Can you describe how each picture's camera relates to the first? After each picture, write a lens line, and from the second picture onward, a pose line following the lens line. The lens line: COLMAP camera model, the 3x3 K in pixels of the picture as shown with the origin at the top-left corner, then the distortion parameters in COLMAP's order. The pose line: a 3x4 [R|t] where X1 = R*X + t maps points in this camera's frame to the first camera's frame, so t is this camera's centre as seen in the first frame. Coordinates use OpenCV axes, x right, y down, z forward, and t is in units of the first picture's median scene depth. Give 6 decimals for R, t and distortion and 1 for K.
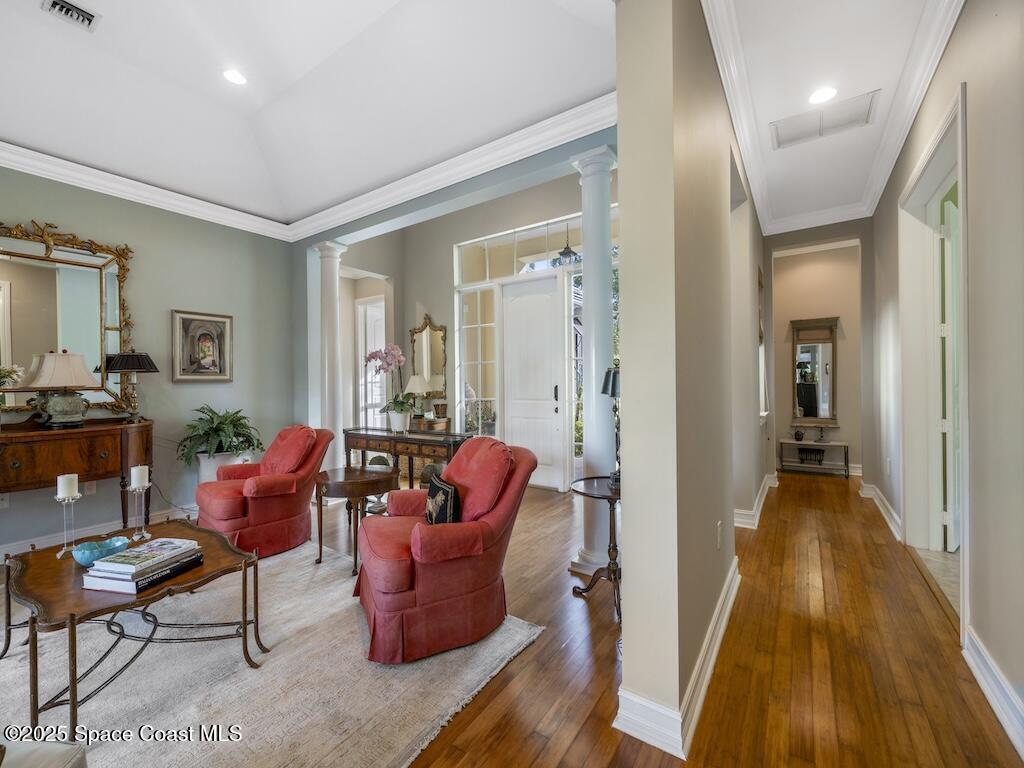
lens RADIAL K [[430.8, 0, 509.6], [0, 430.8, 382.4], [0, 0, 1]] dist [0.003423, 0.000402]
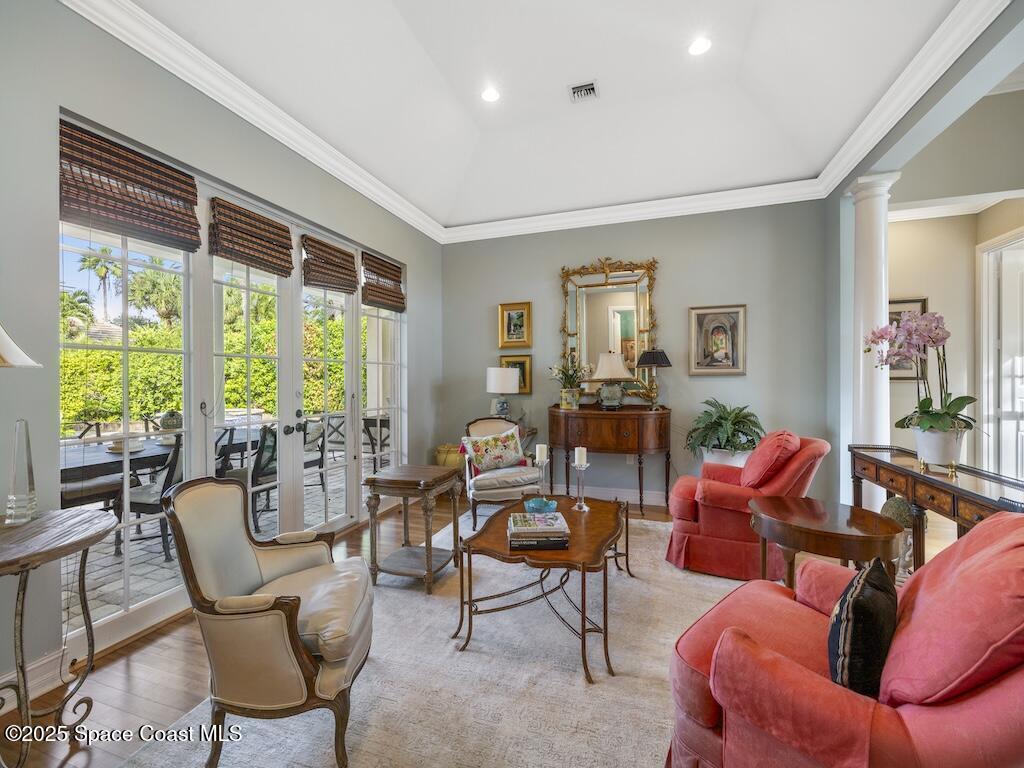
lens RADIAL K [[430.8, 0, 510.3], [0, 430.8, 380.5], [0, 0, 1]] dist [0.003423, 0.000402]
pose [[0.266177, 0.015011, -0.963807, 0.139478], [-0.002408, 0.999886, 0.014908, -0.003361], [0.963921, -0.001648, 0.266183, 0.315563]]
